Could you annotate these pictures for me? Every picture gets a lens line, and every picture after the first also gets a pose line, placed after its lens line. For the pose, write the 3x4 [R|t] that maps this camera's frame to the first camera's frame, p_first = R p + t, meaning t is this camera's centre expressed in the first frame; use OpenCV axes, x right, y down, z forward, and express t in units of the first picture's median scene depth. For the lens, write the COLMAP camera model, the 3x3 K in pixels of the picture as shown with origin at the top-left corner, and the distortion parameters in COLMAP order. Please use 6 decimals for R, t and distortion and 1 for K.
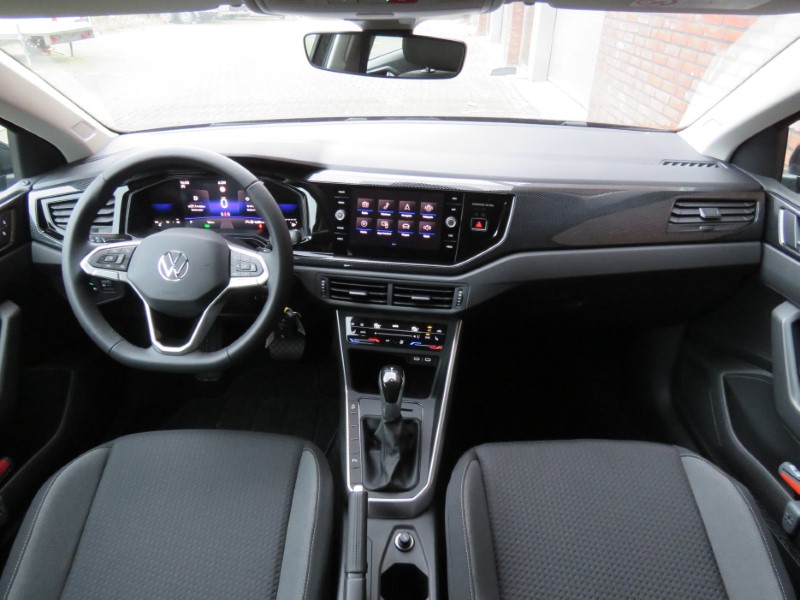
lens RADIAL K [[528.2, 0, 400.0], [0, 528.2, 300.0], [0, 0, 1]] dist [-0.002902, -0.000781]
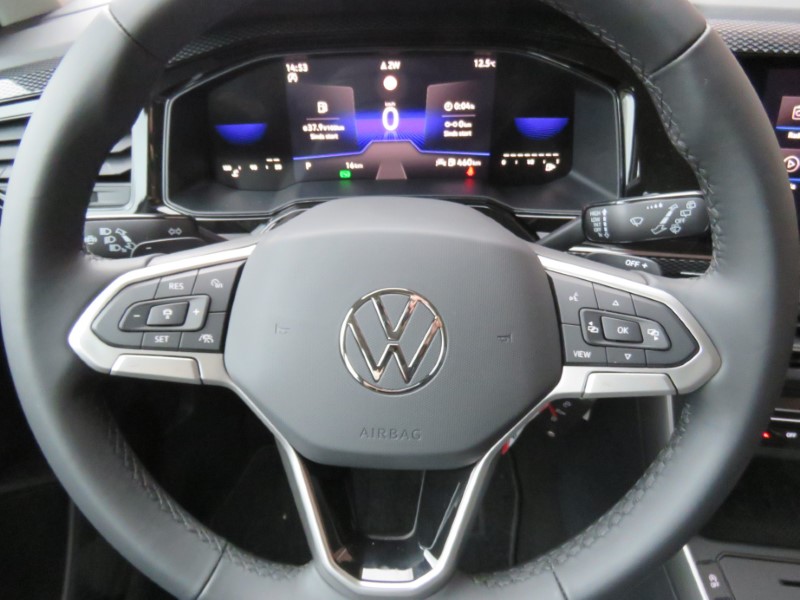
lens RADIAL K [[528.2, 0, 400.0], [0, 528.2, 300.0], [0, 0, 1]] dist [-0.002902, -0.000781]
pose [[0.998709, -0.034571, 0.037225, -0.352334], [0.028428, 0.987587, 0.154481, -0.107932], [-0.042103, -0.153224, 0.987294, 0.576564]]
